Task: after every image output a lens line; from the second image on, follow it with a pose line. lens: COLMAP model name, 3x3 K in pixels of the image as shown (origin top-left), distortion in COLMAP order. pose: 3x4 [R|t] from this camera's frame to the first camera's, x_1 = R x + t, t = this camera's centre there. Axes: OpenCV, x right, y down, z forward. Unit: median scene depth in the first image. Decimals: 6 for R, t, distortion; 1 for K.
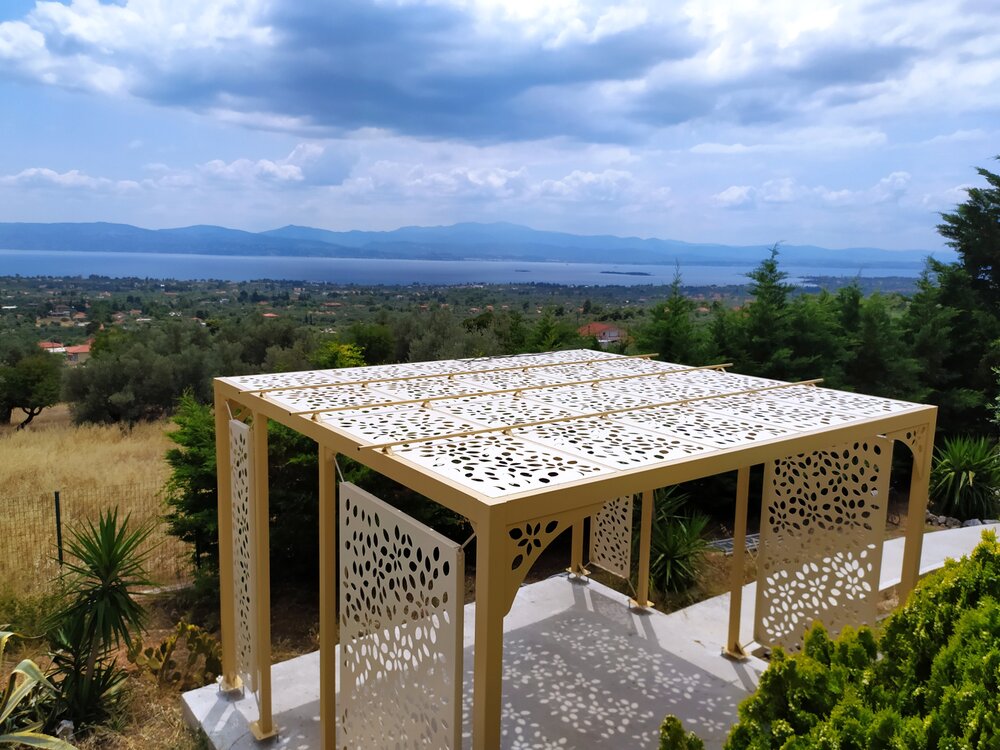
lens RADIAL K [[776.5, 0, 494.8], [0, 776.5, 371.4], [0, 0, 1]] dist [0.070559, -0.086203]
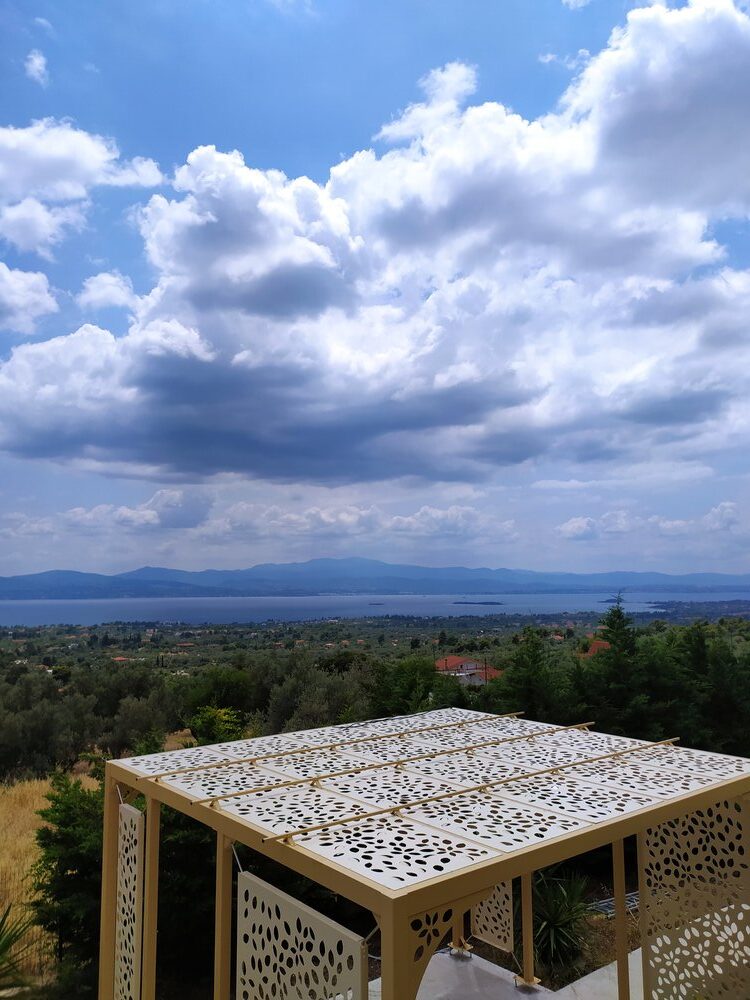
lens RADIAL K [[776.5, 0, 378.9], [0, 776.5, 499.1], [0, 0, 1]] dist [0.070559, -0.086203]
pose [[0.998718, -0.024806, 0.044135, -0.028391], [0.035269, 0.966299, -0.254995, -0.041553], [-0.036322, 0.256225, 0.965935, -0.098041]]
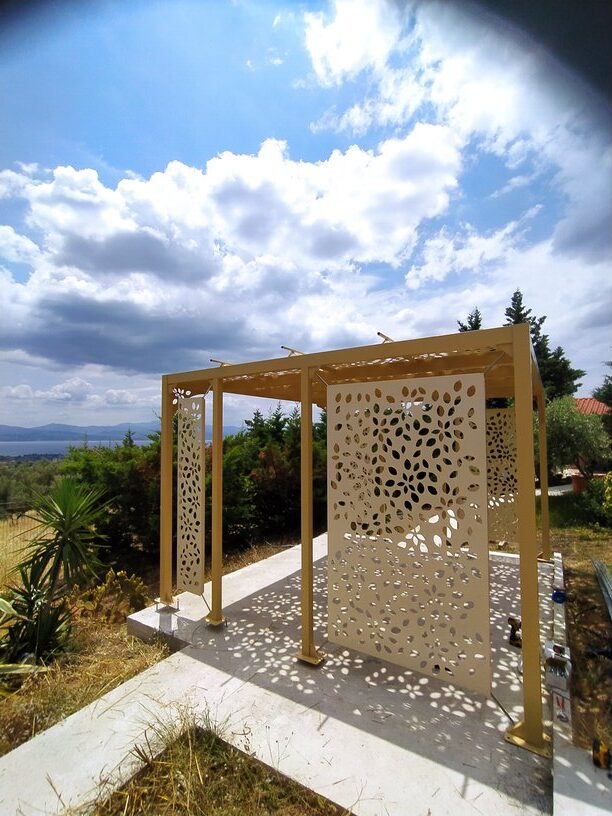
lens RADIAL K [[380.8, 0, 308.0], [0, 380.8, 420.3], [0, 0, 1]] dist [-0.001440, -0.000068]
pose [[0.939428, -0.012395, 0.342522, -0.304416], [0.078834, 0.980366, -0.180741, 0.210437], [-0.333557, 0.196795, 0.921961, 0.235807]]
